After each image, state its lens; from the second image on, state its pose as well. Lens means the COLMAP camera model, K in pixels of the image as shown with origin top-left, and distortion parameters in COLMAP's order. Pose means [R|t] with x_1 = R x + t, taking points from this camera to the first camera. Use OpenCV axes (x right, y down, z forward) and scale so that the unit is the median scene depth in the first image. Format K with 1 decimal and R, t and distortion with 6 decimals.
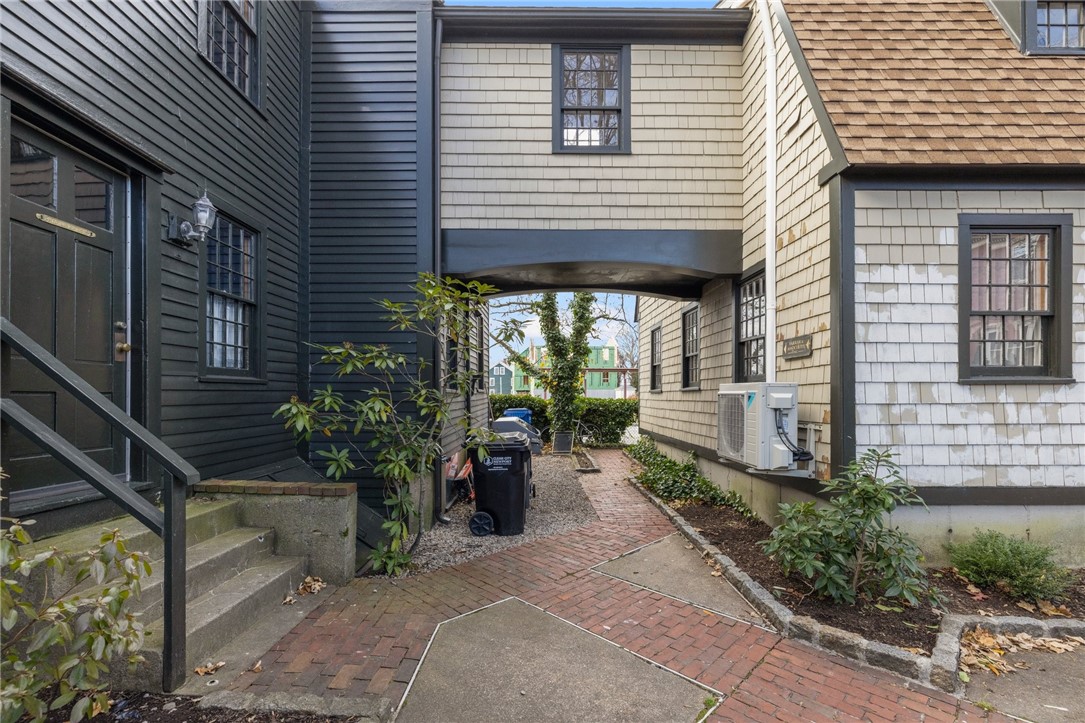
lens RADIAL K [[462.7, 0, 542.1], [0, 462.7, 376.7], [0, 0, 1]] dist [0.002179, 0.000689]
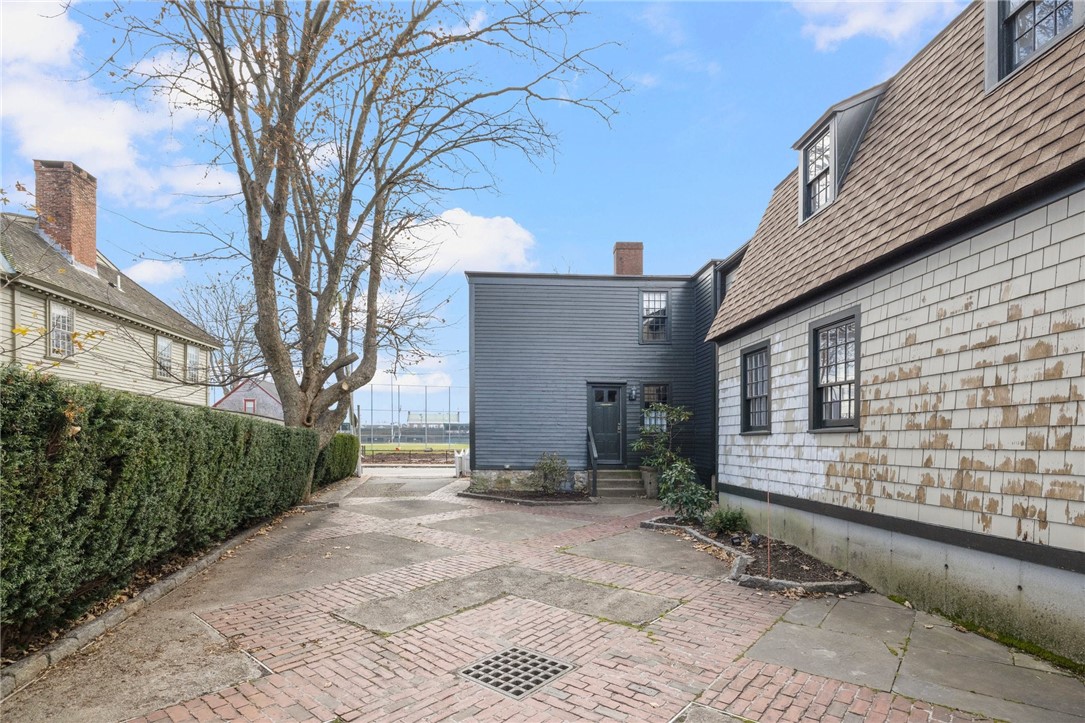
lens RADIAL K [[487.7, 0, 543.9], [0, 487.7, 385.7], [0, 0, 1]] dist [-0.003049, -0.000191]
pose [[0.084671, -0.105031, -0.990858, 2.462065], [0.035479, 0.994116, -0.102345, -0.008611], [0.995777, -0.026489, 0.087899, -0.032846]]
